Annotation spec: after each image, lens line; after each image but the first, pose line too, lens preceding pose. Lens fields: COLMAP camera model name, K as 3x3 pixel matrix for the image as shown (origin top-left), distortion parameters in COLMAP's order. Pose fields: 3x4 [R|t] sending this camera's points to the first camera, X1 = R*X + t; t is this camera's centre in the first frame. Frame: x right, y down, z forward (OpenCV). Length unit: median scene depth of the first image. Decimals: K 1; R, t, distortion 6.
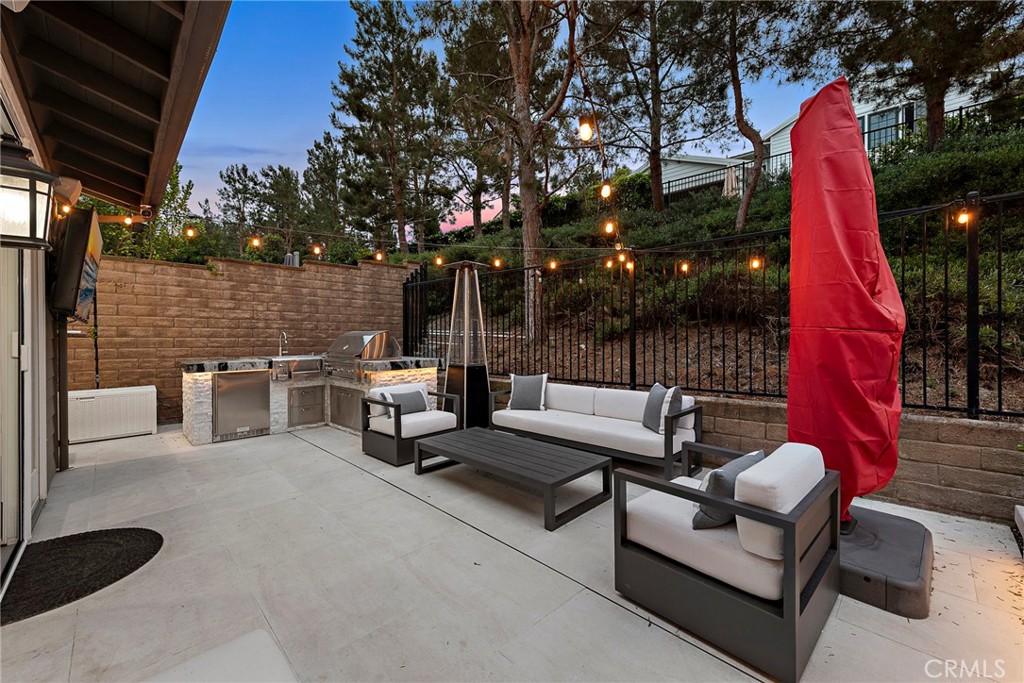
lens RADIAL K [[394.8, 0, 512.0], [0, 394.8, 341.5], [0, 0, 1]] dist [0.001231, -0.000161]
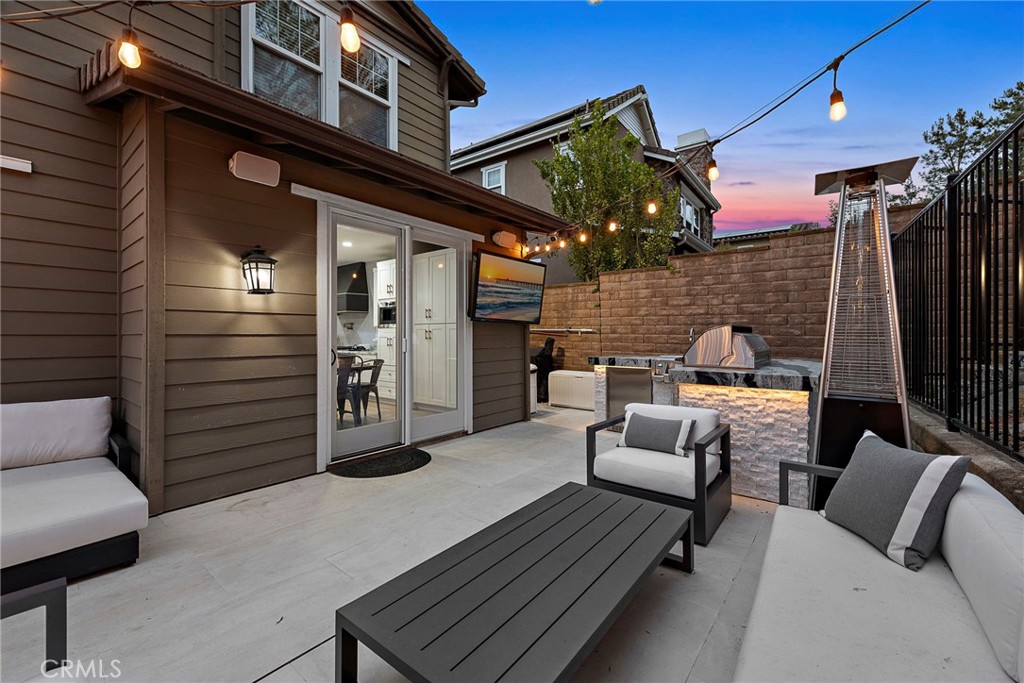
lens RADIAL K [[415.1, 0, 517.3], [0, 415.1, 338.4], [0, 0, 1]] dist [0.004613, -0.000456]
pose [[0.119612, 0.011985, -0.992748, 0.292654], [-0.010603, 0.999886, 0.010794, -0.007022], [0.992764, 0.009235, 0.119726, 0.502191]]
